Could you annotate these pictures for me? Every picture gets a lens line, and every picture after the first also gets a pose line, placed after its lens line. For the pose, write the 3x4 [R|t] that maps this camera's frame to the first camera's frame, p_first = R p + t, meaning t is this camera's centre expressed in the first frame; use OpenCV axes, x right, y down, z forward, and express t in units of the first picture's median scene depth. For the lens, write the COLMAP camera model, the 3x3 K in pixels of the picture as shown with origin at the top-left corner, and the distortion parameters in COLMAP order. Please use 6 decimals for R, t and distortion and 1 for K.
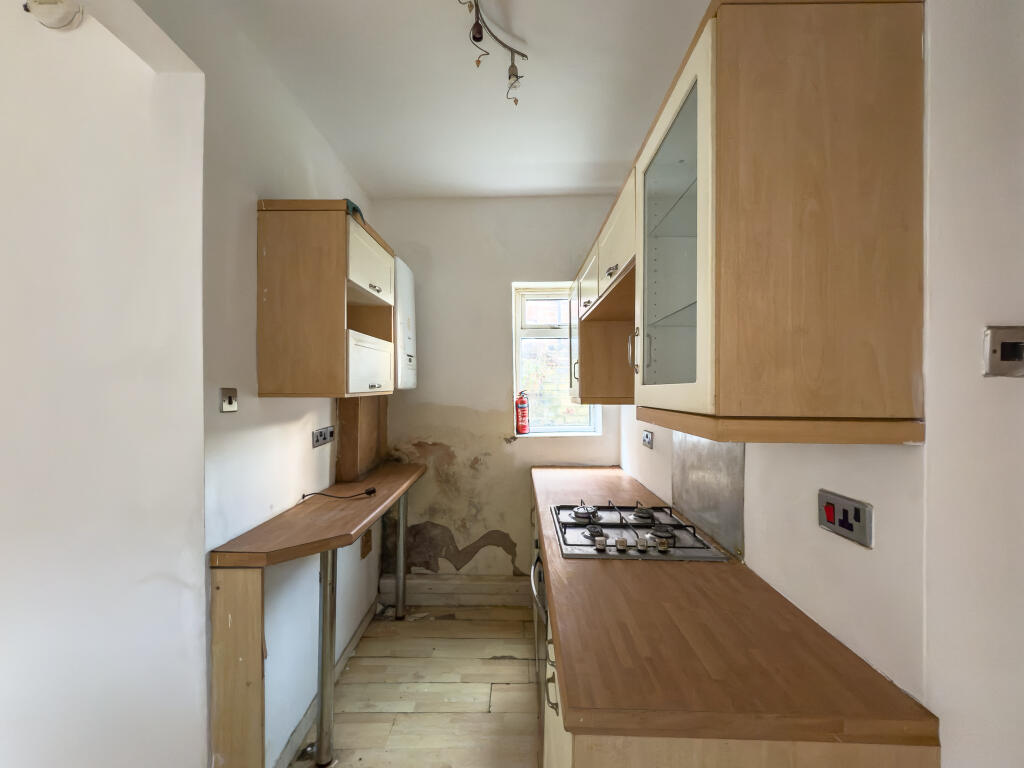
lens RADIAL K [[426.0, 0, 512.6], [0, 426.0, 384.8], [0, 0, 1]] dist [-0.001789, 0.000390]
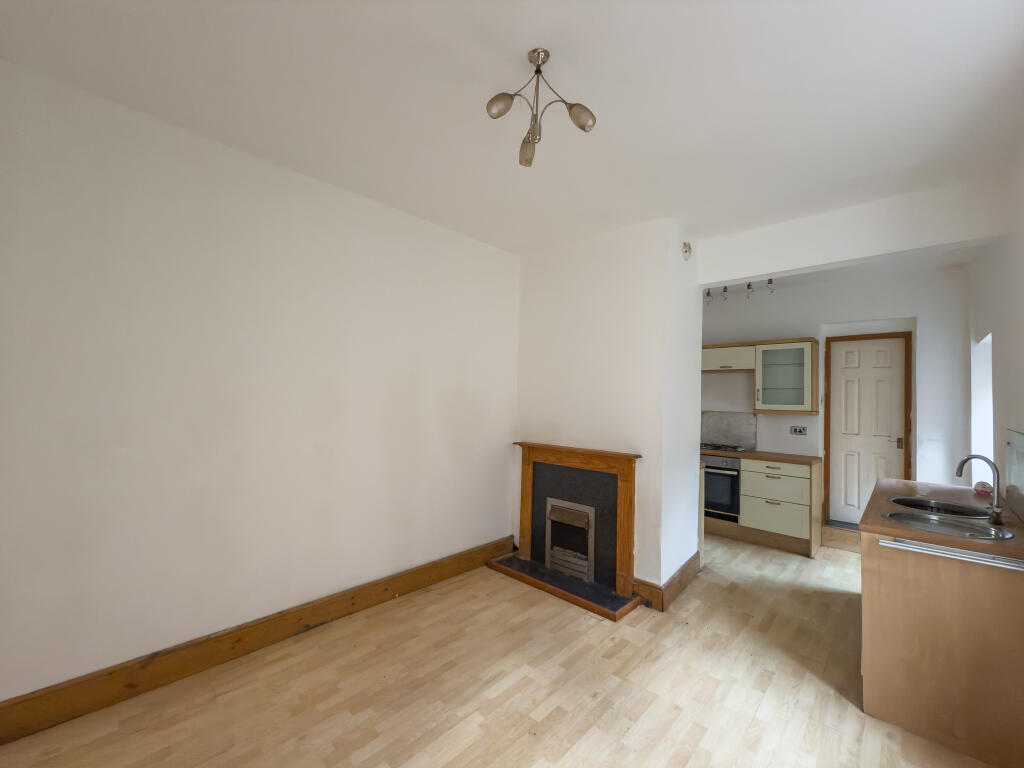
lens RADIAL K [[410.5, 0, 511.2], [0, 410.5, 386.0], [0, 0, 1]] dist [-0.001248, -0.000086]
pose [[0.688837, 0.040815, 0.723766, -5.293392], [-0.030430, 0.999162, -0.027383, 0.006246], [-0.724277, -0.003162, 0.689502, 0.084168]]
